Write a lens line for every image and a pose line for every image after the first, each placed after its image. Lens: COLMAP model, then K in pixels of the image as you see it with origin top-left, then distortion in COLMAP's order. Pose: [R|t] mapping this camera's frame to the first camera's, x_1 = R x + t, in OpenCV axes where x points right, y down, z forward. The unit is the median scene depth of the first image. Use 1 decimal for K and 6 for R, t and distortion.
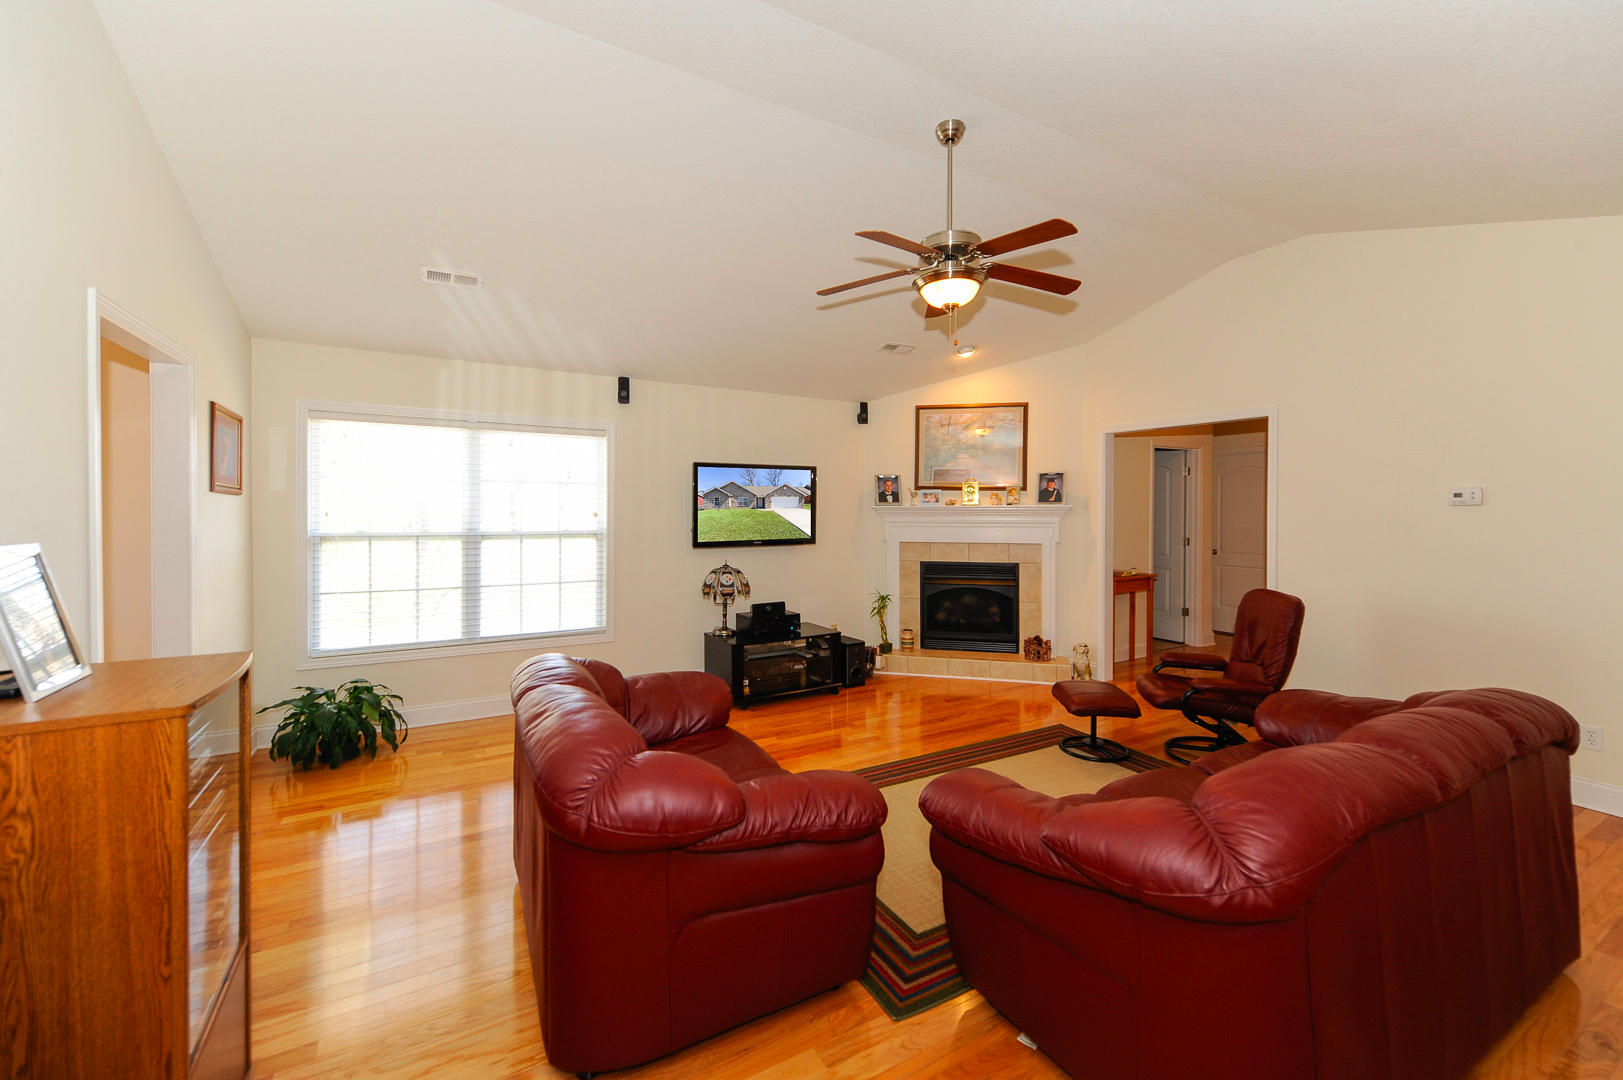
lens RADIAL K [[664.8, 0, 822.7], [0, 664.8, 514.0], [0, 0, 1]] dist [-0.001723, -0.000463]
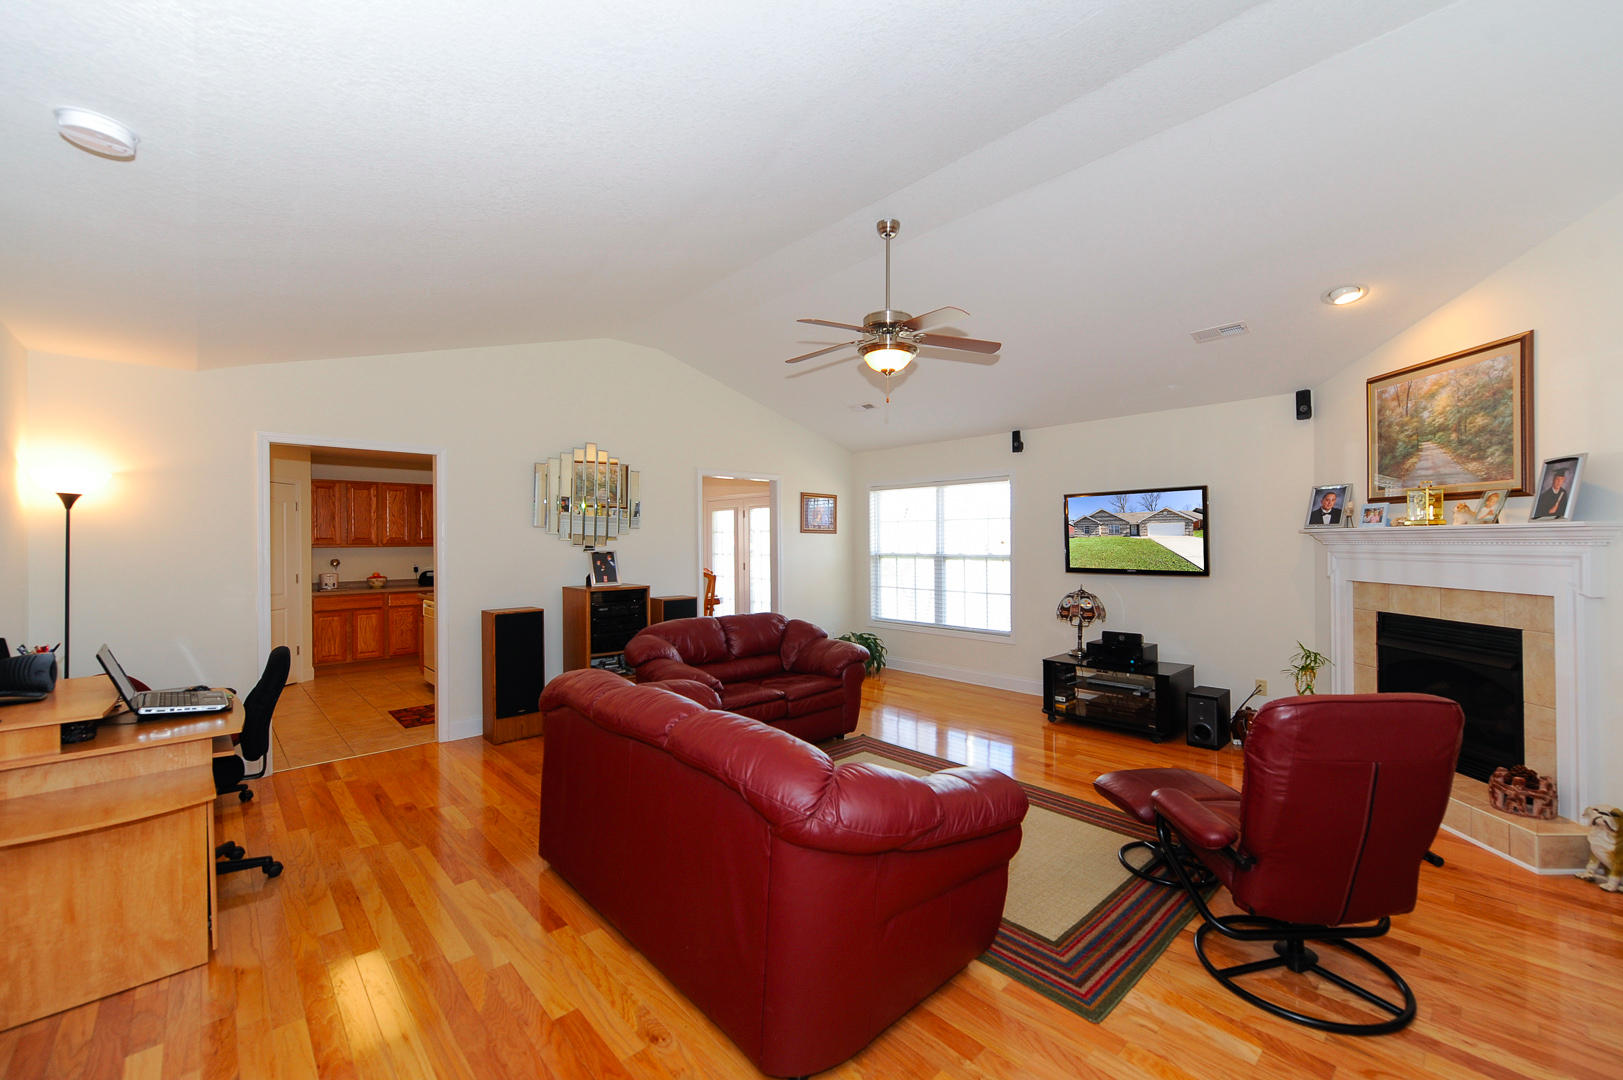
lens RADIAL K [[626.2, 0, 811.5], [0, 626.2, 540.0], [0, 0, 1]] dist [0.008664, -0.004701]
pose [[0.233757, -0.007412, -0.972267, 0.952398], [0.000031, 0.999971, -0.007616, 0.007274], [0.972295, 0.001750, 0.233750, 0.456606]]
